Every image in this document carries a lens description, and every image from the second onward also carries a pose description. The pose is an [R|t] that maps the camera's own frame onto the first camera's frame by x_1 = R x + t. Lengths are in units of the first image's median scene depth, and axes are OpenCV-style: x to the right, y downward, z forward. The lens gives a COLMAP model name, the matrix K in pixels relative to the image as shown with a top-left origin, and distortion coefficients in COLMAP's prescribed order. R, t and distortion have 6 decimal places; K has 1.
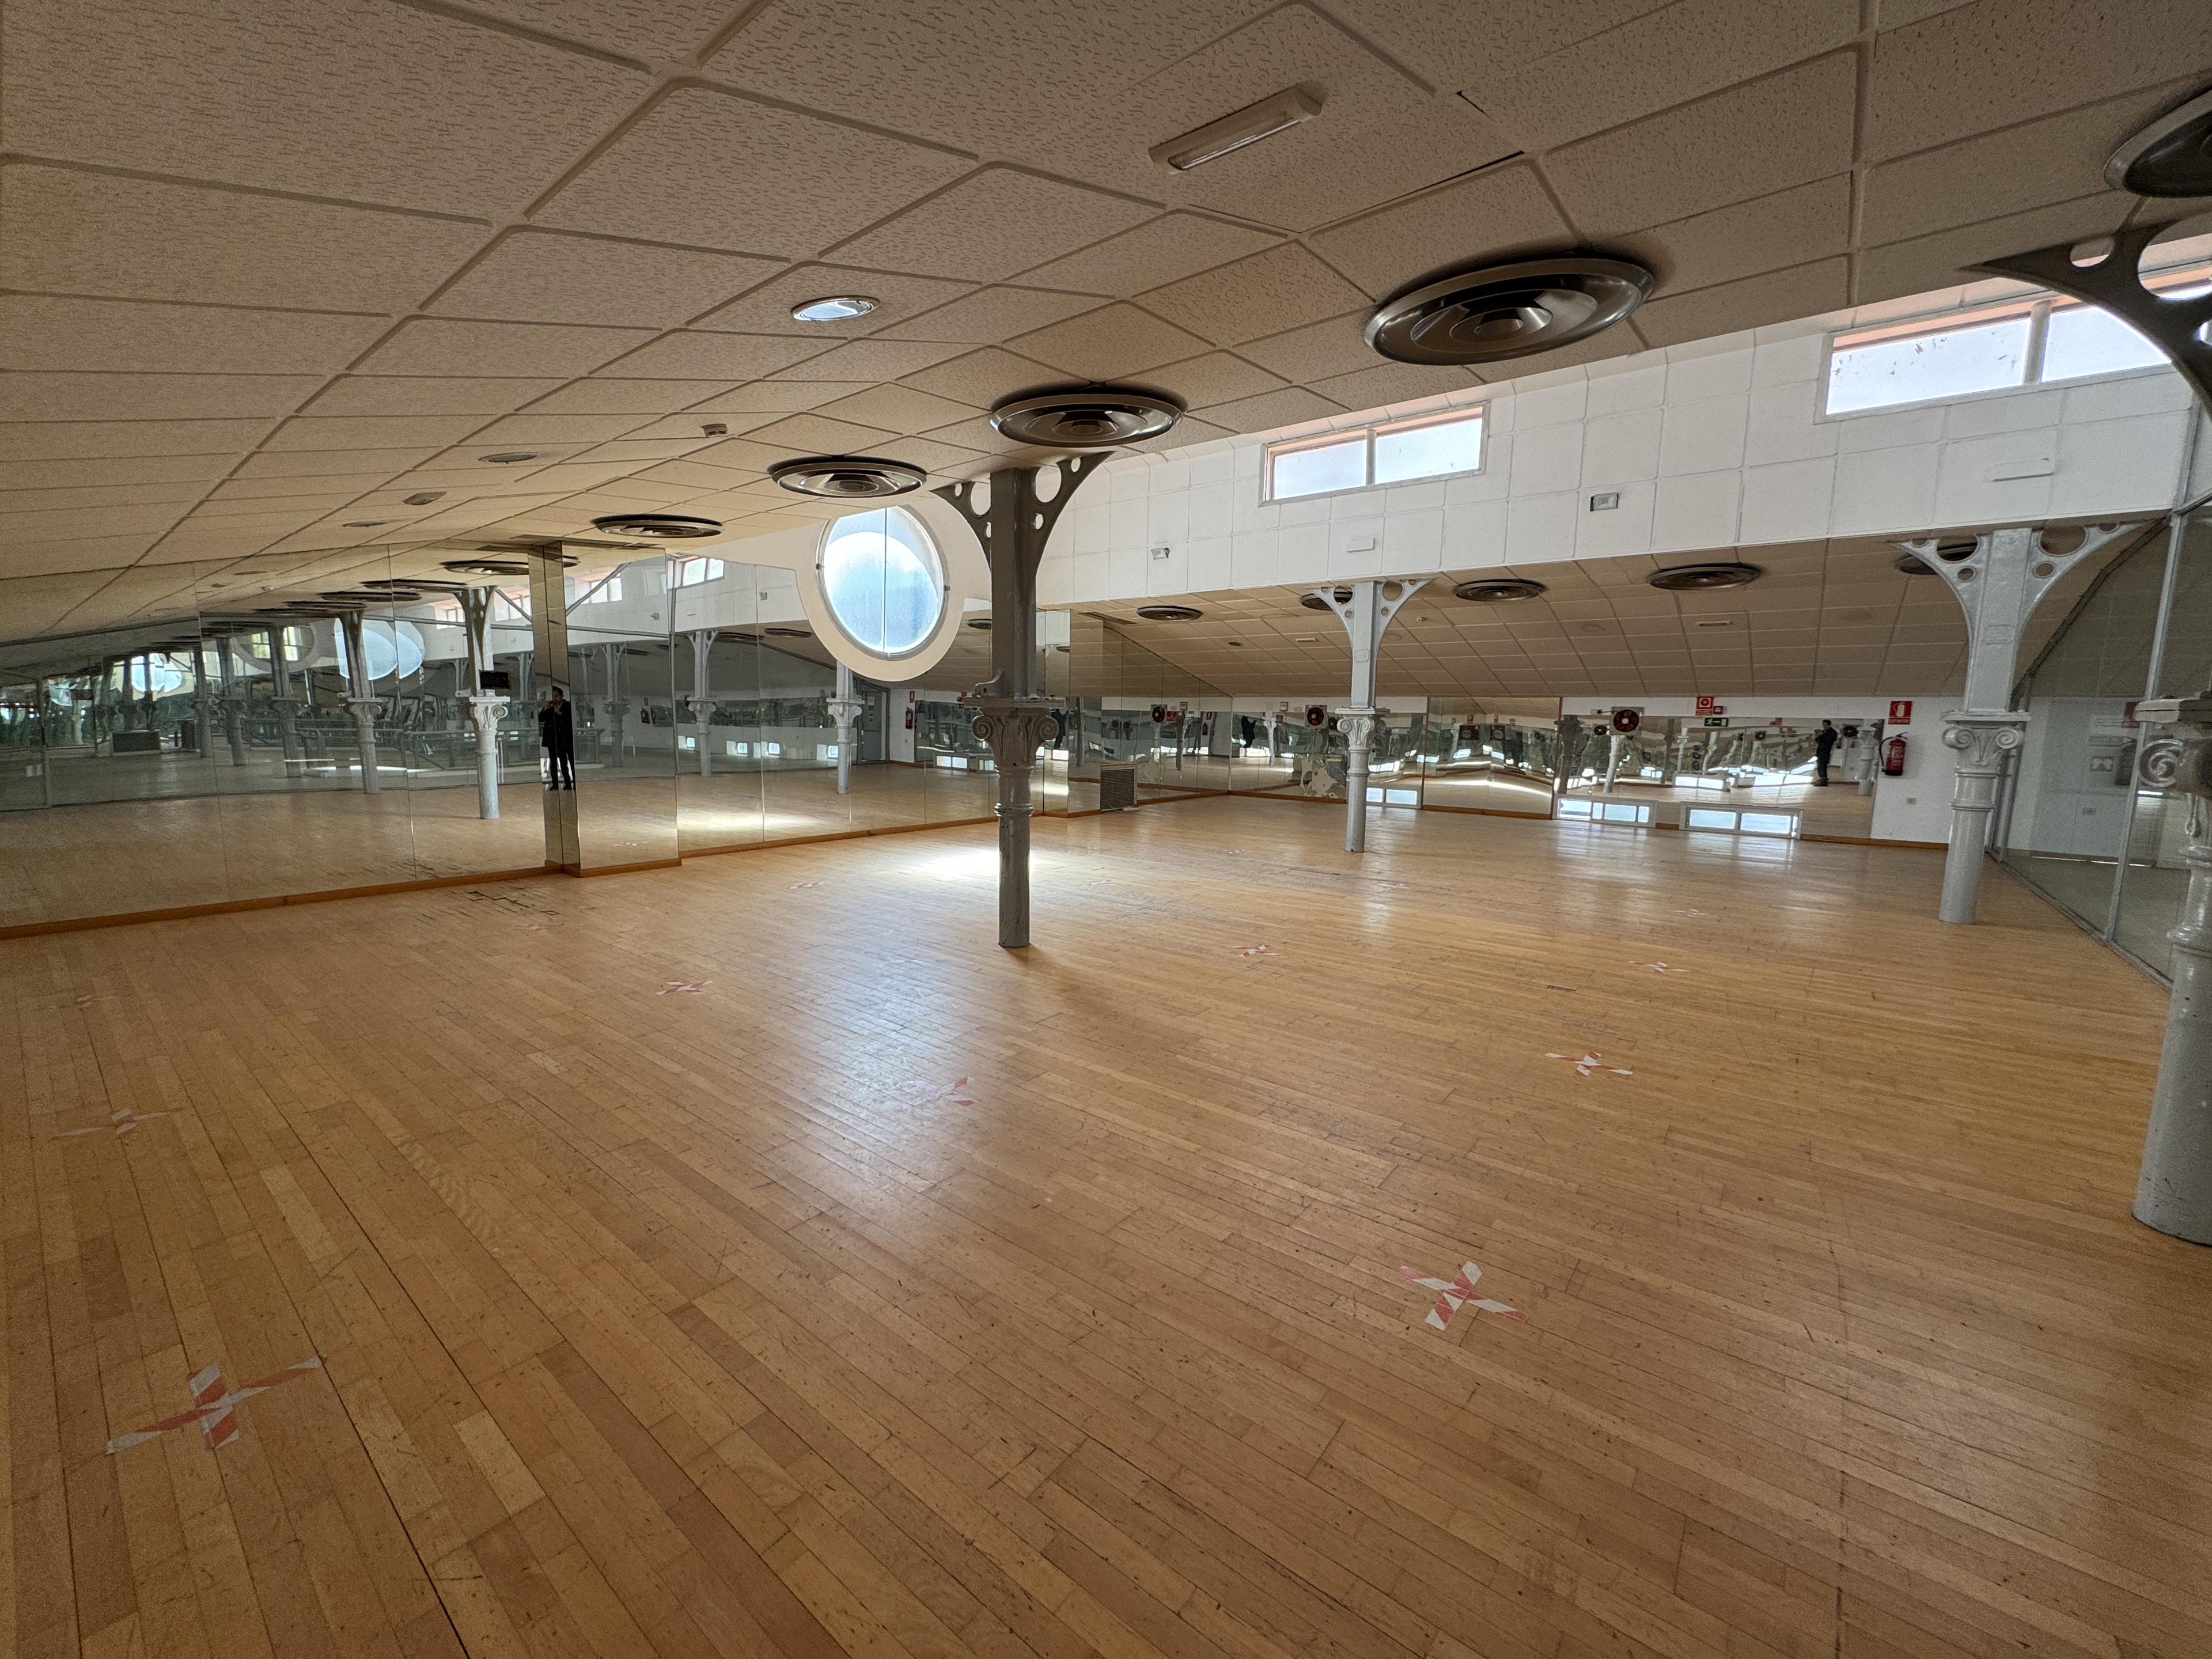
lens RADIAL K [[880.6, 0, 1104.8], [0, 880.6, 827.1], [0, 0, 1]] dist [-0.002457, 0.000221]
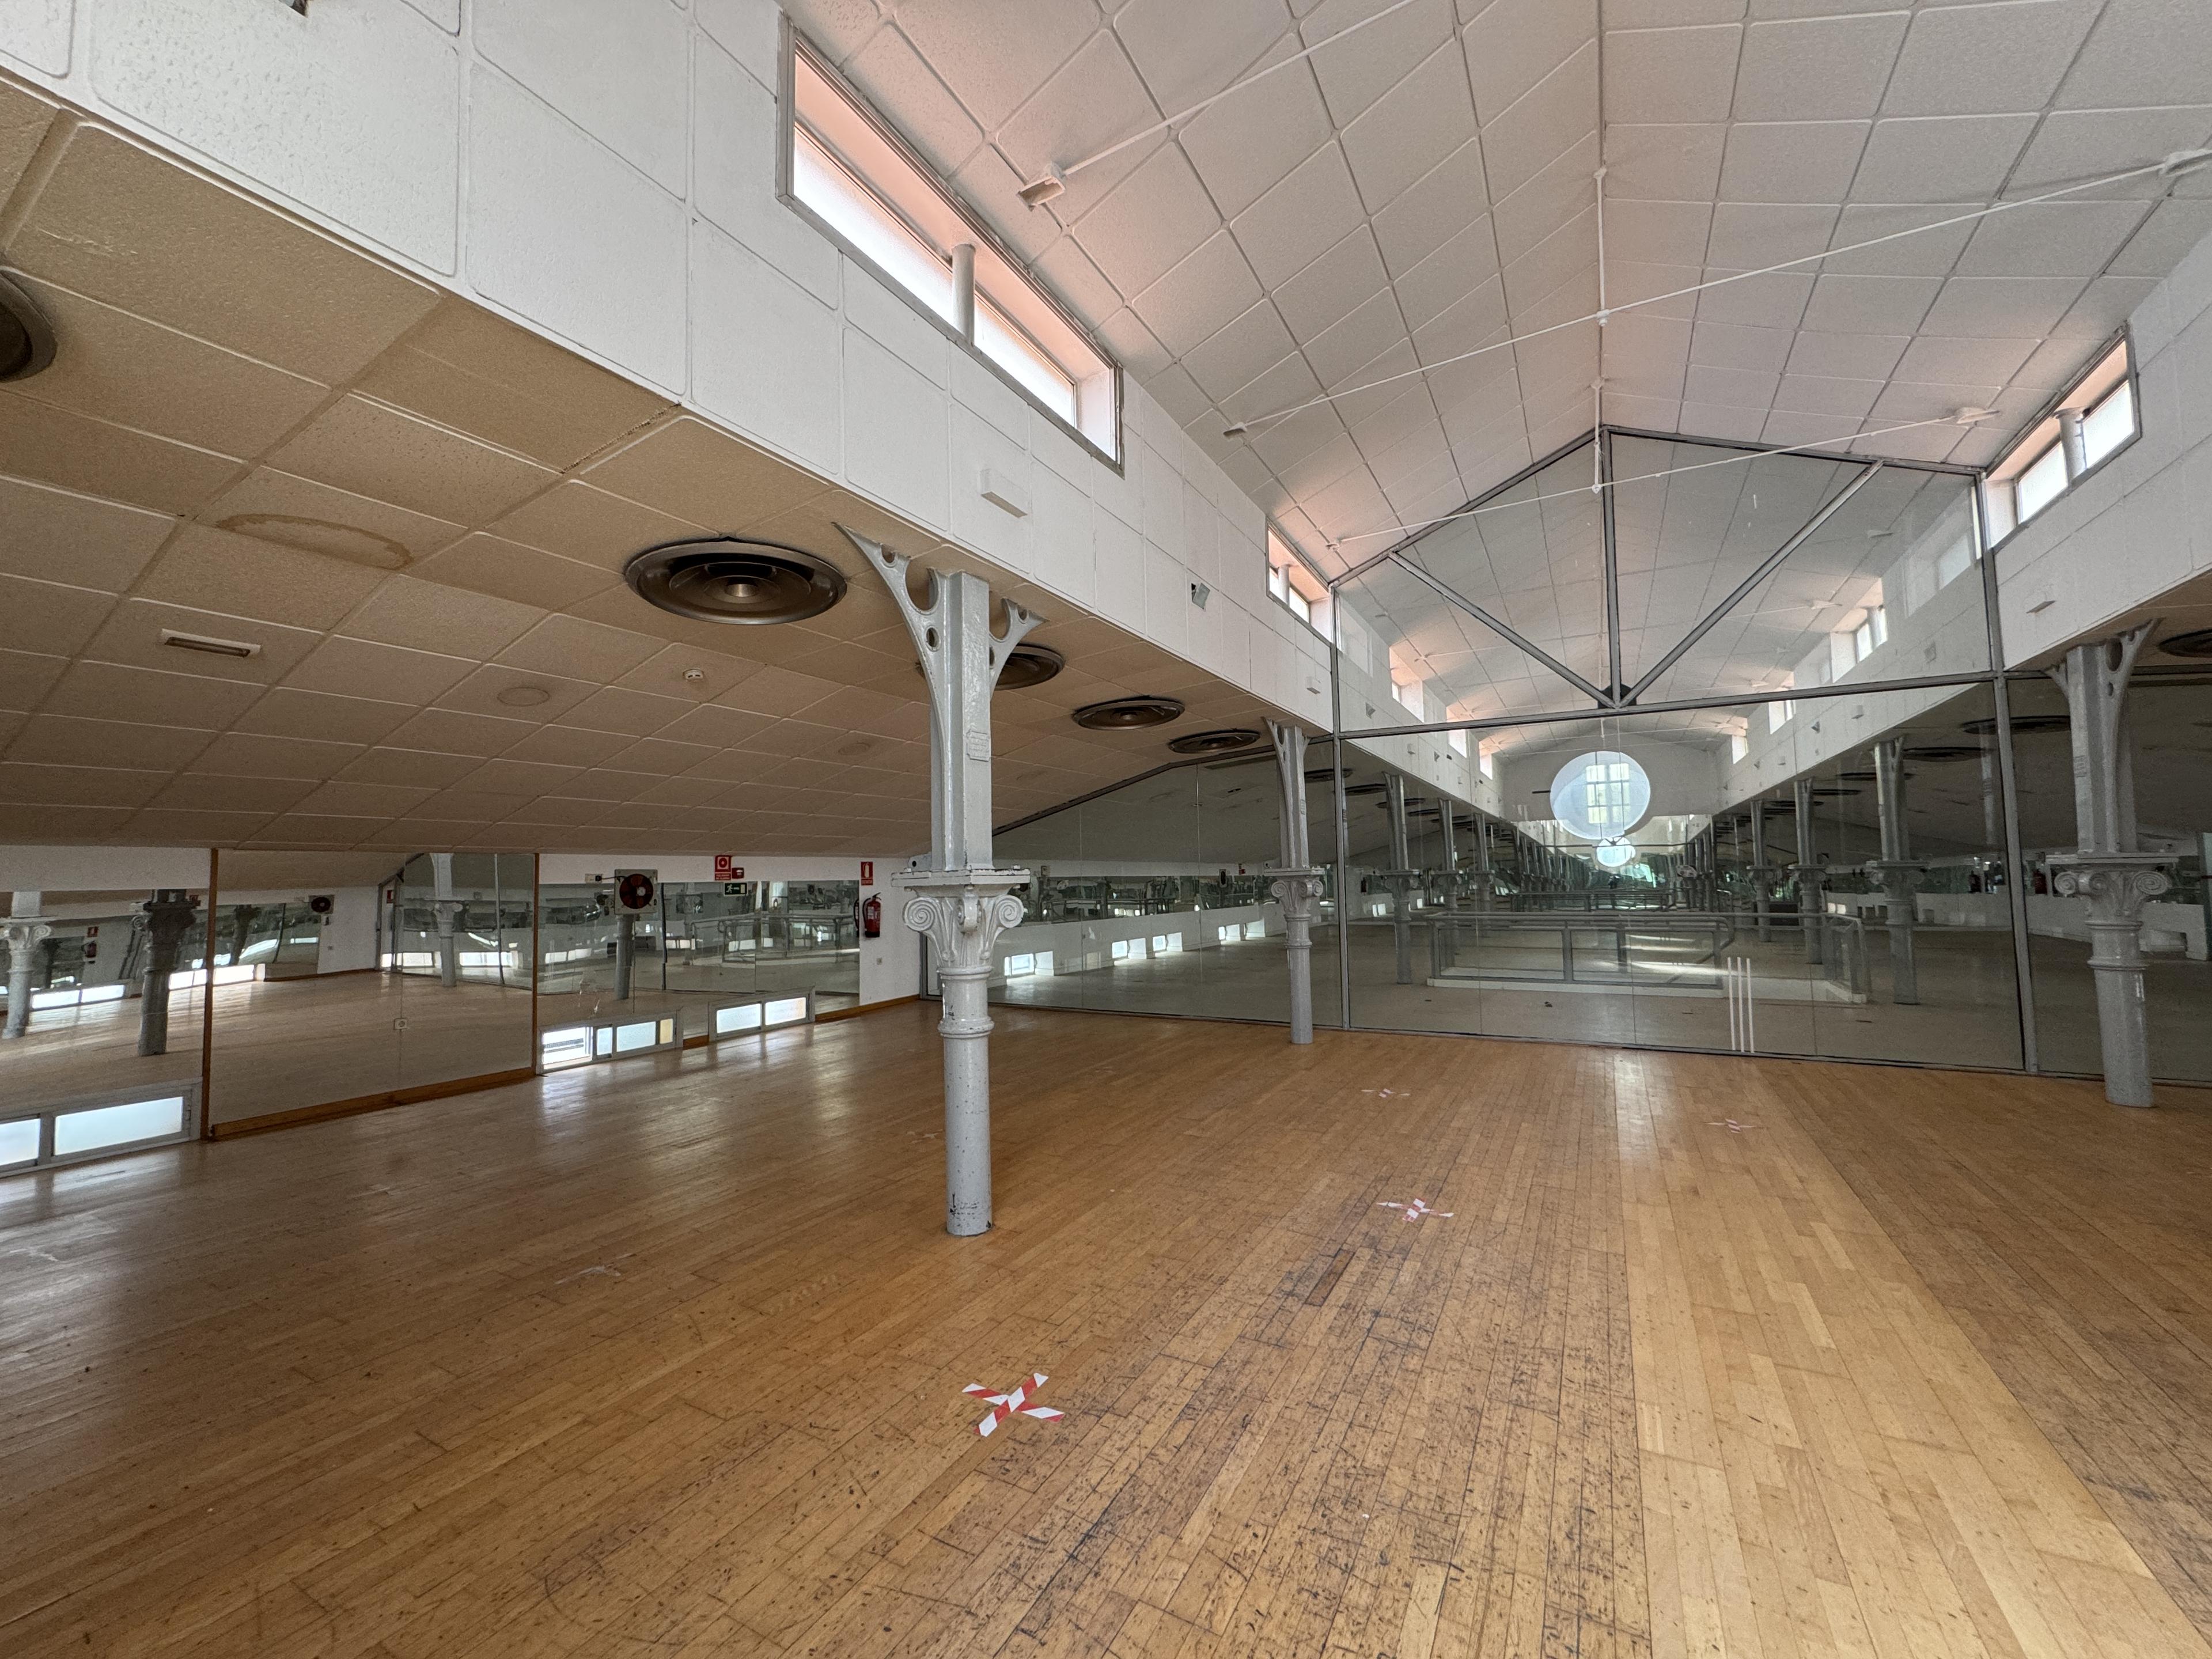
lens RADIAL K [[880.6, 0, 1104.8], [0, 880.6, 827.1], [0, 0, 1]] dist [-0.002457, 0.000221]
pose [[-0.159092, 0.044691, 0.986252, -0.104656], [0.142815, 0.989509, -0.021801, -0.111279], [-0.976880, 0.137383, -0.163806, 0.814736]]
